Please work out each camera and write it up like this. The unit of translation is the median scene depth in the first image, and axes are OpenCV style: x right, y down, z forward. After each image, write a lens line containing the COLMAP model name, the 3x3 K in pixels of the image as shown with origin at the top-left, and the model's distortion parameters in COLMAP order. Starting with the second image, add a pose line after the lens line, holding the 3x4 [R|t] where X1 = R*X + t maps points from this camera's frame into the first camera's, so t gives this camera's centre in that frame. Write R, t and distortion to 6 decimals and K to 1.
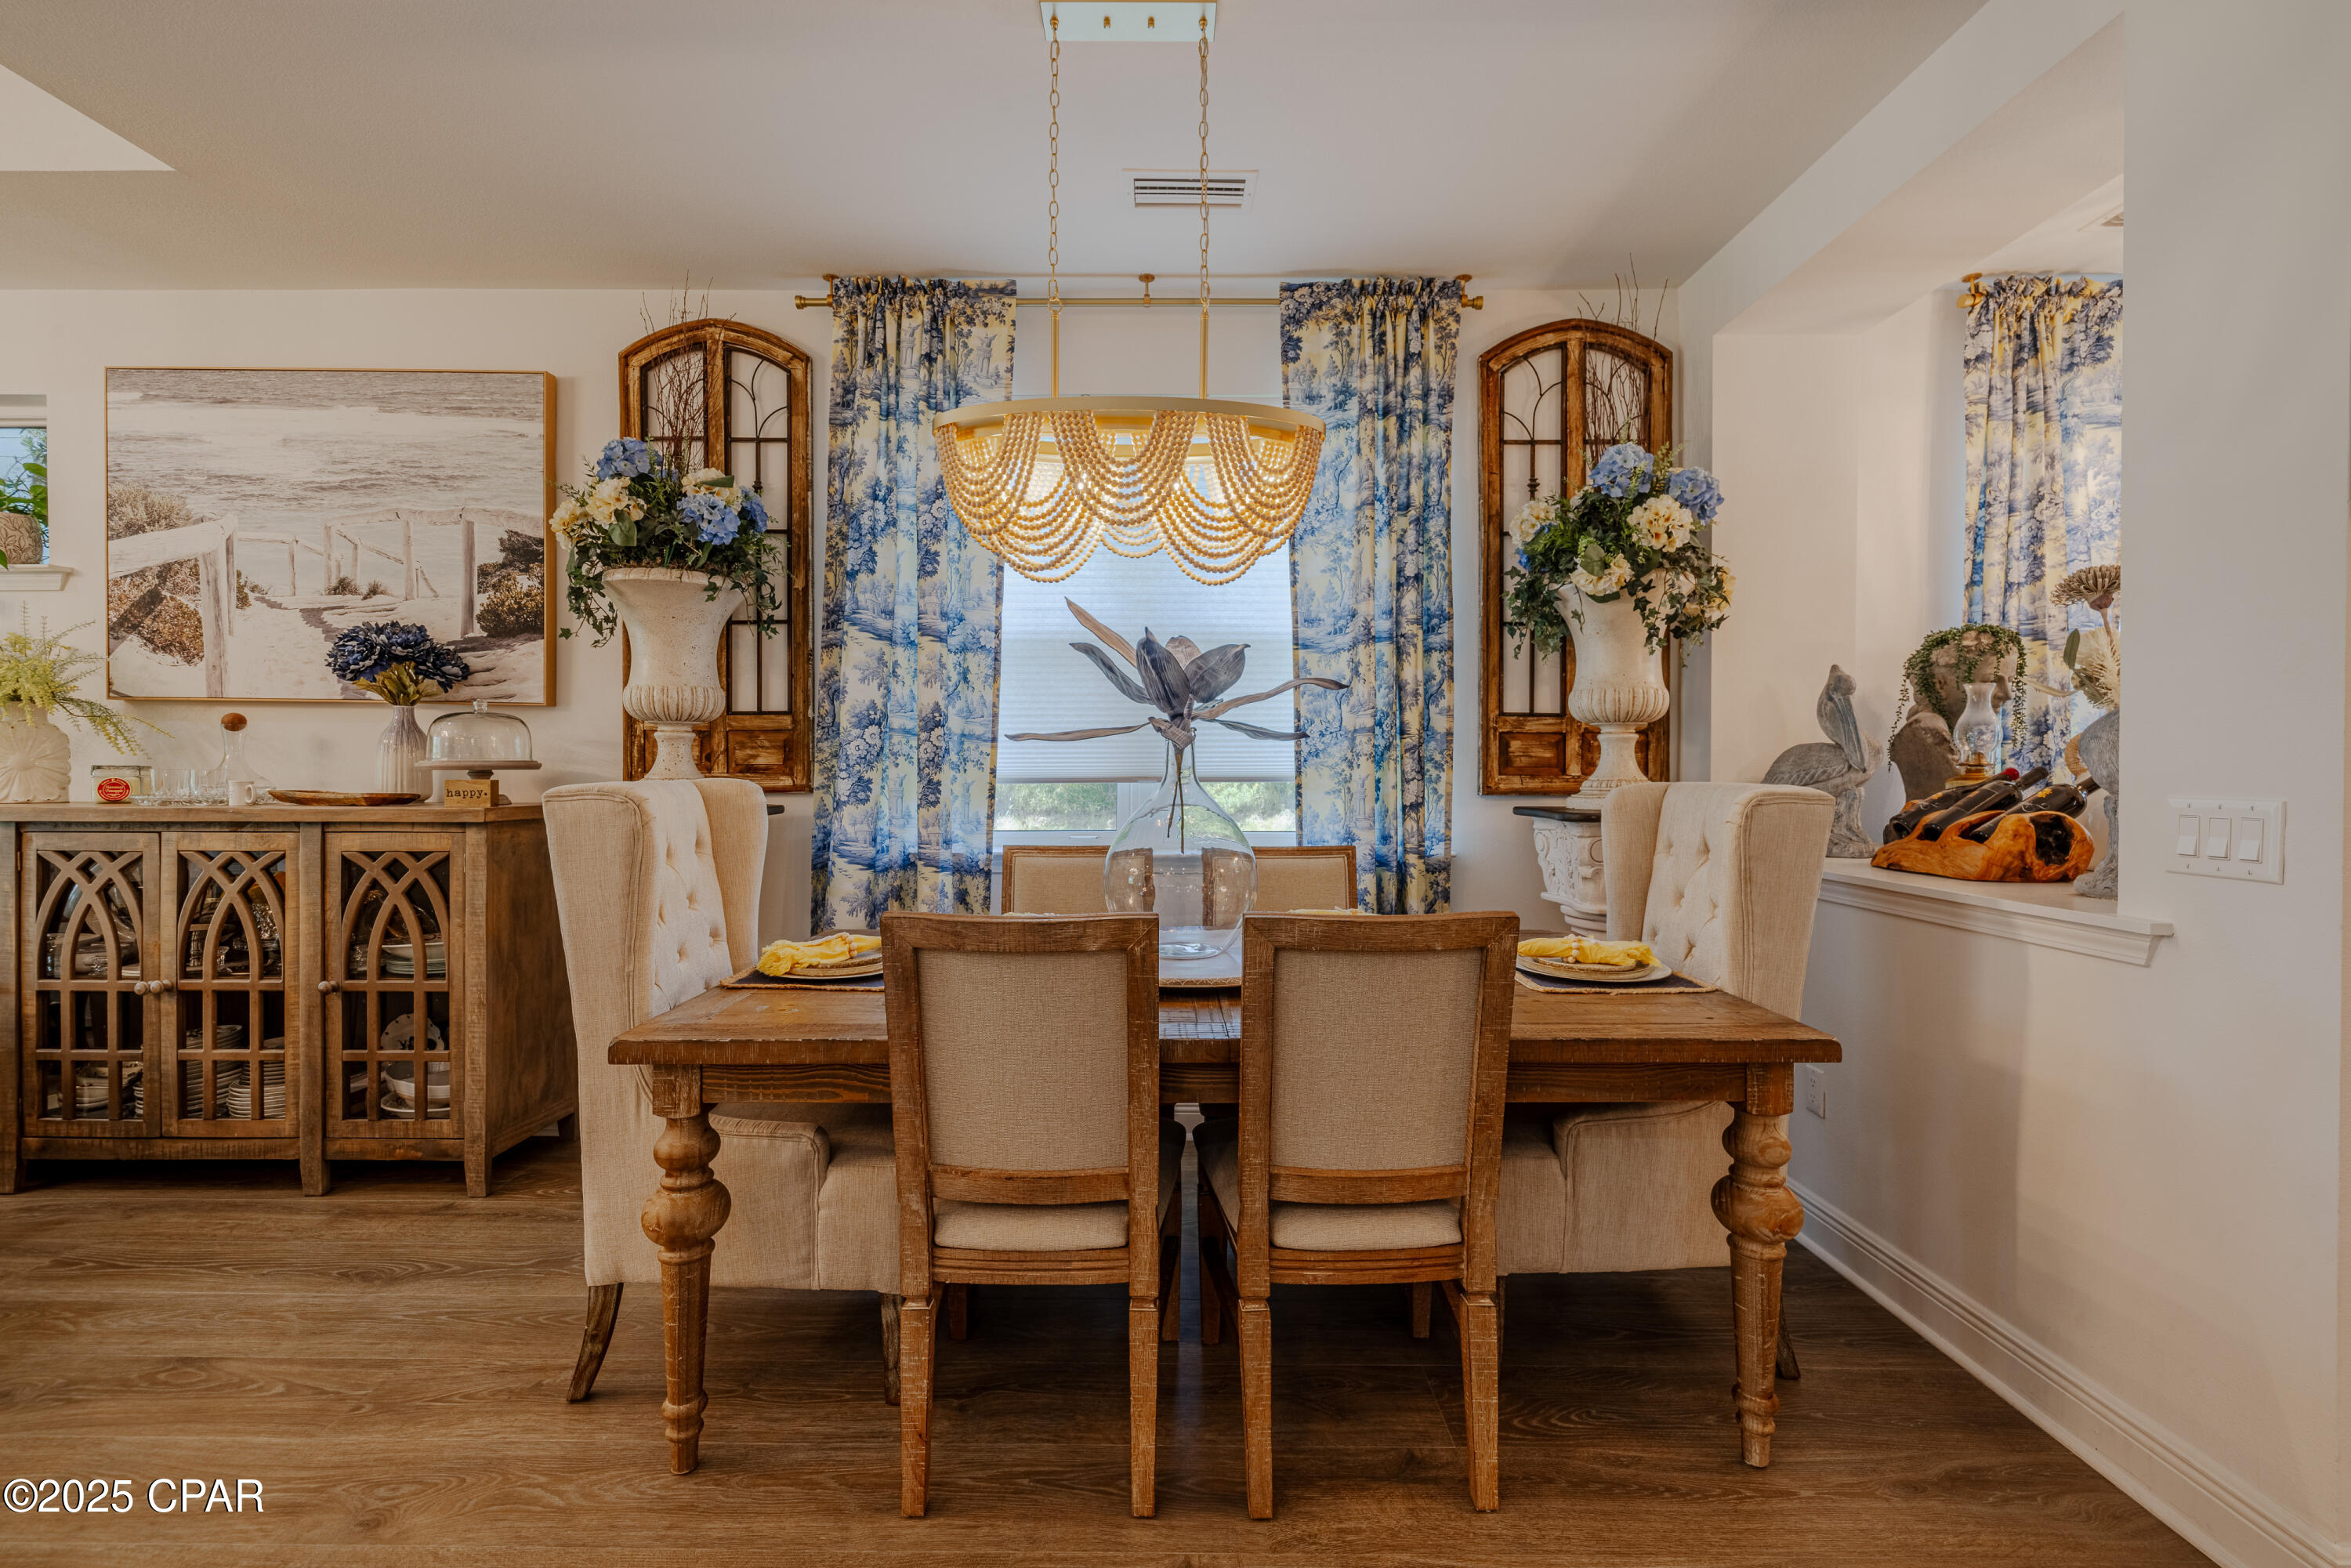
lens RADIAL K [[999.7, 0, 1167.2], [0, 999.7, 771.0], [0, 0, 1]] dist [0.002457, 0.000009]
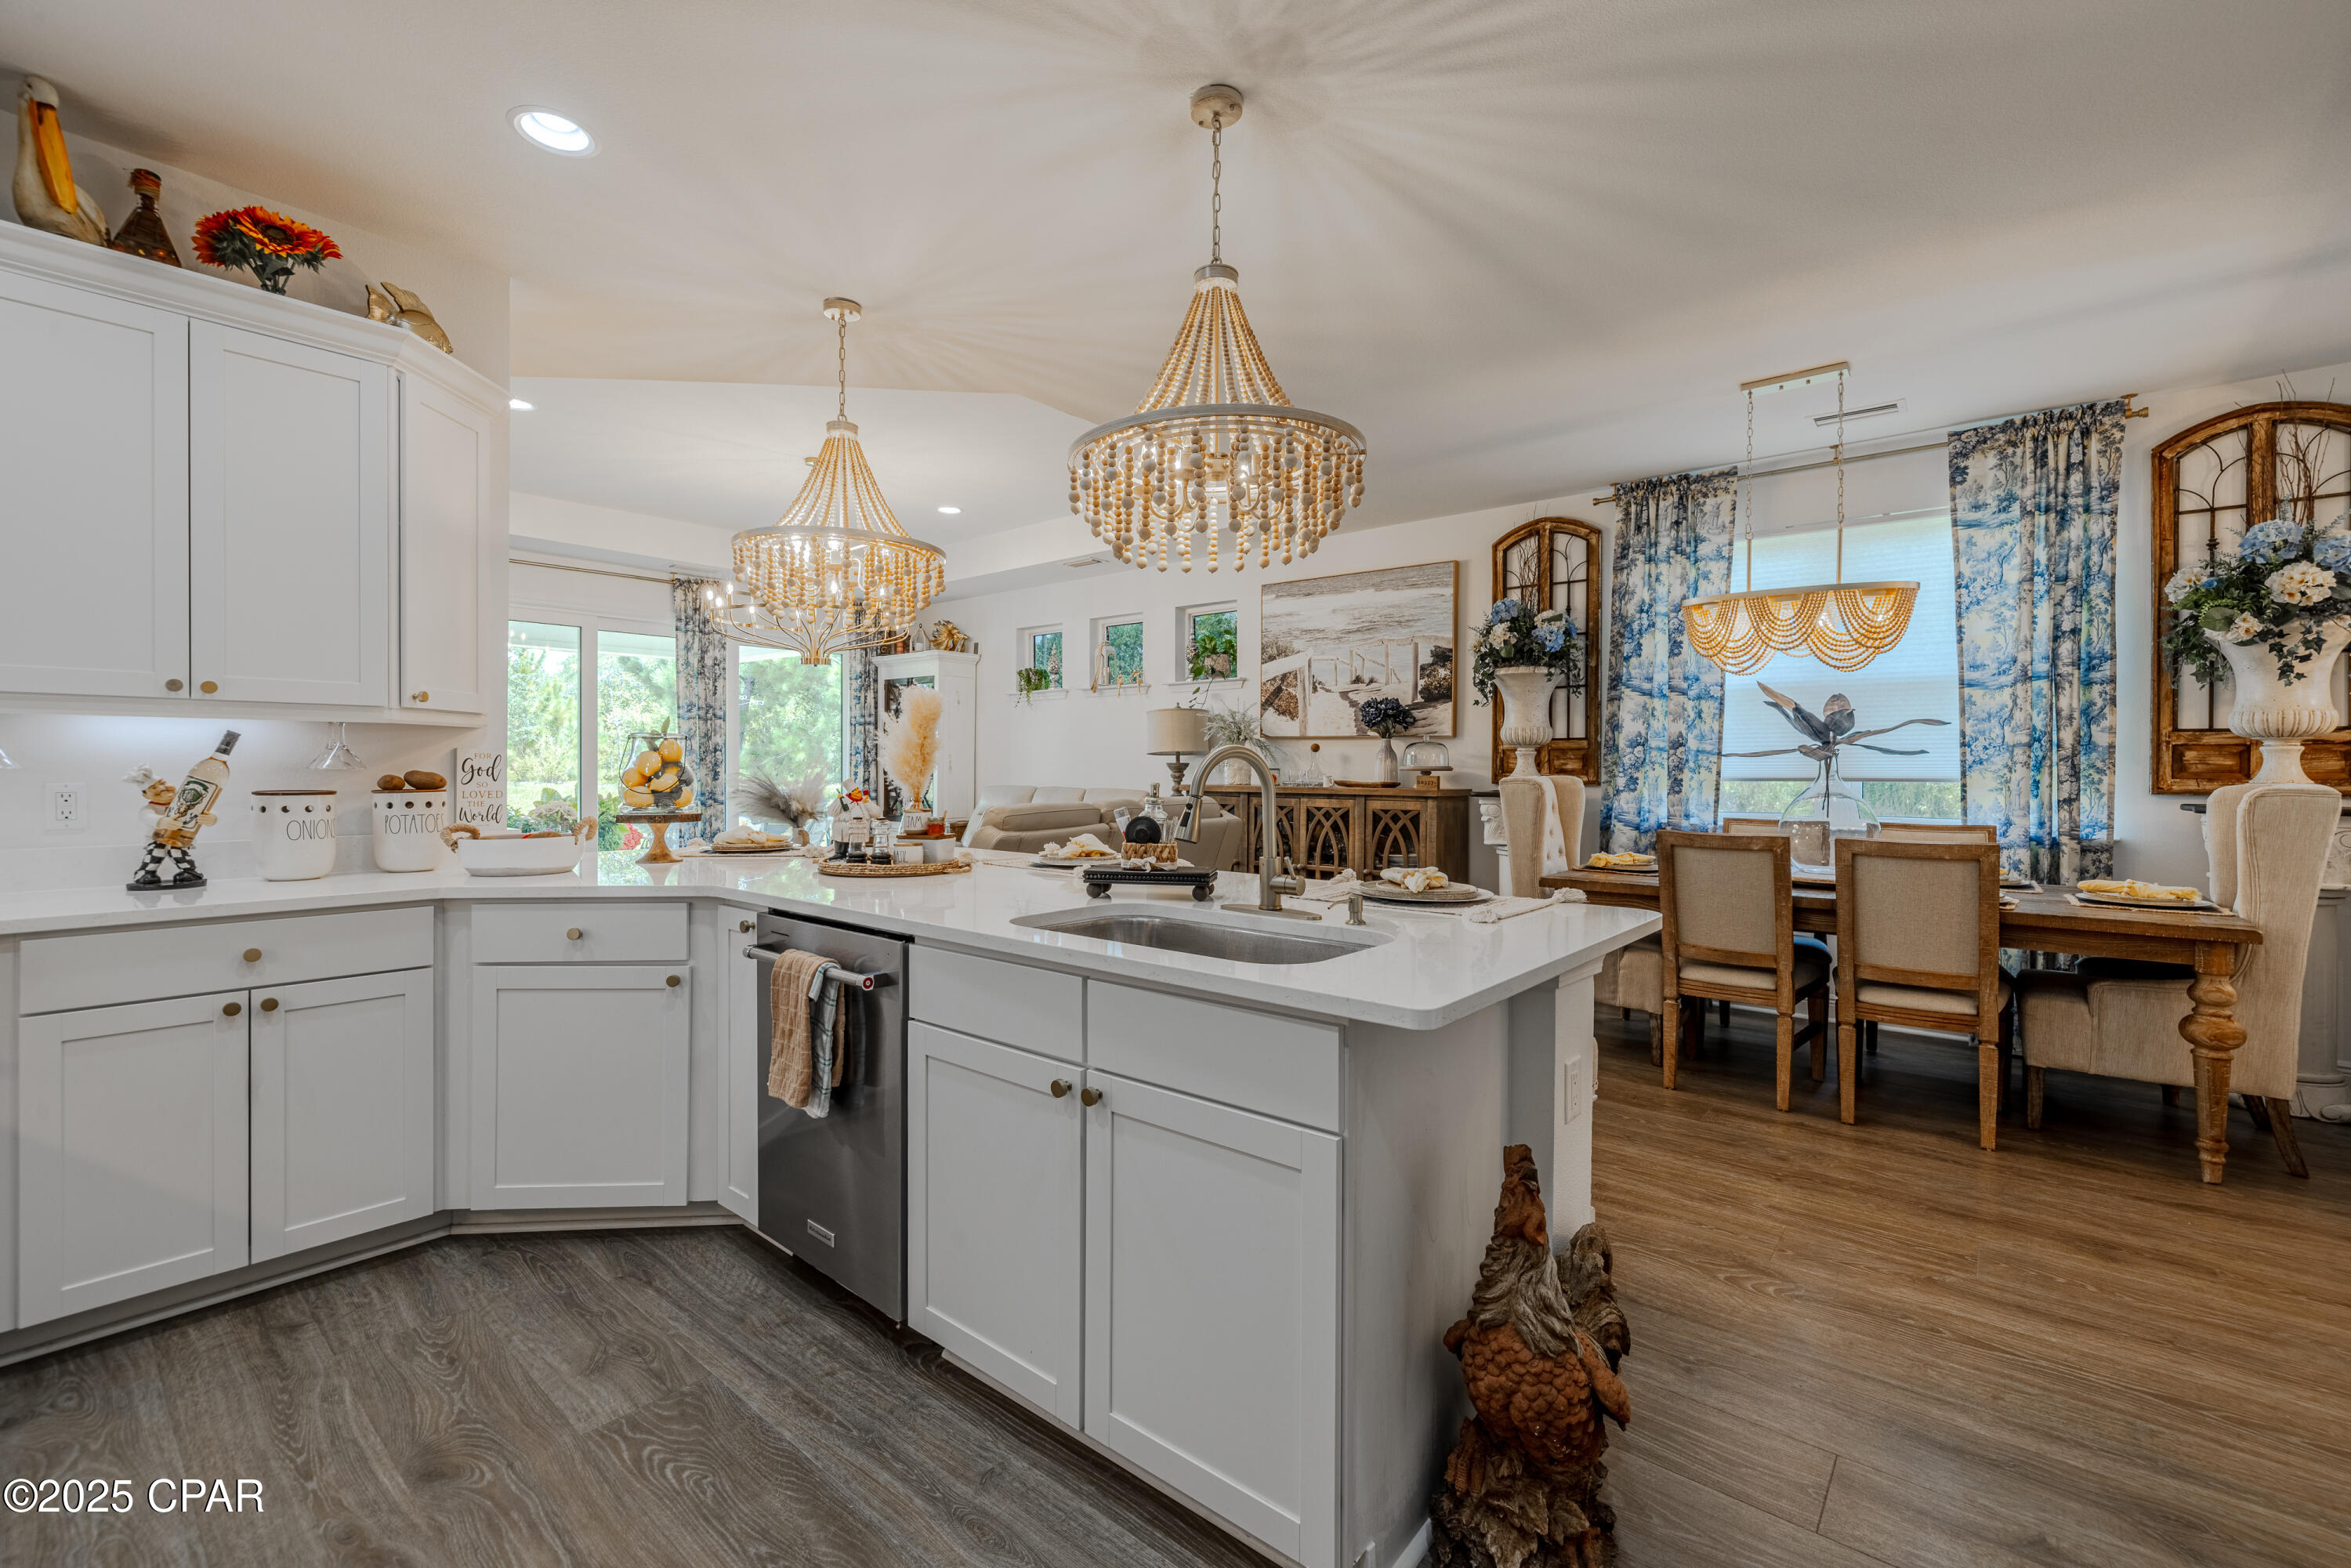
lens RADIAL K [[999.7, 0, 1165.9], [0, 999.7, 775.2], [0, 0, 1]] dist [0.002457, 0.000009]
pose [[0.766626, 0.007067, -0.642055, 0.177383], [-0.007306, 0.999971, 0.002283, 0.006105], [0.642052, 0.002940, 0.766655, -0.802918]]
